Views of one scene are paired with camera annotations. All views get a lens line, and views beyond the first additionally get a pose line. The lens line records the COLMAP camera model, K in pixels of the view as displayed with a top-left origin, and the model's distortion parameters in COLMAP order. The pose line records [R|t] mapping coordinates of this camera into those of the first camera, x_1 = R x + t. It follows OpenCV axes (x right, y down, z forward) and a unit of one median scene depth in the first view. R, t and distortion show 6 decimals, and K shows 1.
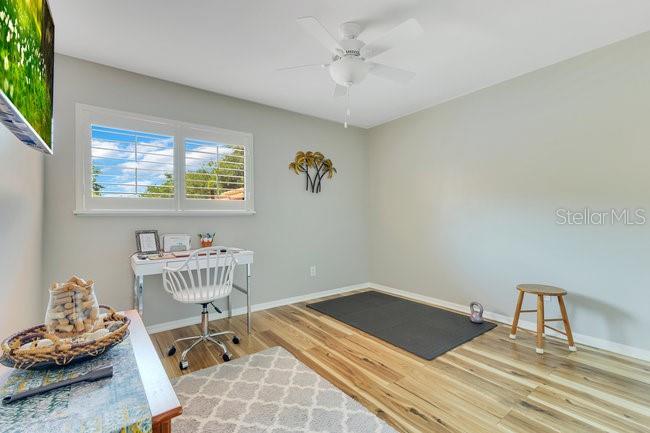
lens RADIAL K [[289.5, 0, 327.5], [0, 289.5, 214.0], [0, 0, 1]] dist [0.006781, -0.001815]
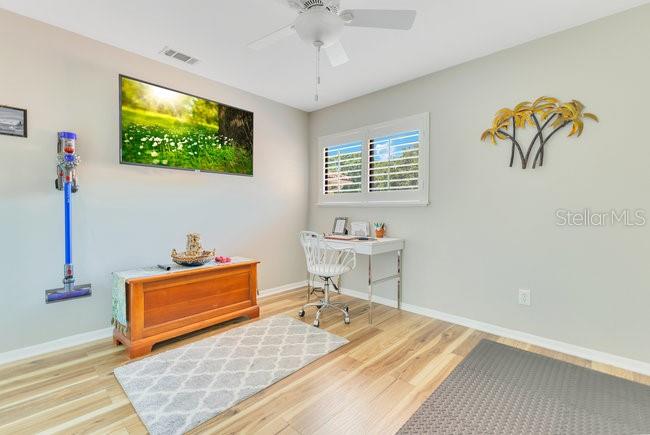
lens RADIAL K [[289.5, 0, 323.7], [0, 289.5, 218.0], [0, 0, 1]] dist [0.006781, -0.001815]
pose [[0.174096, 0.035893, -0.984074, 0.606456], [0.001247, 0.999327, 0.036669, 0.008162], [0.984728, -0.007611, 0.173934, 0.602191]]
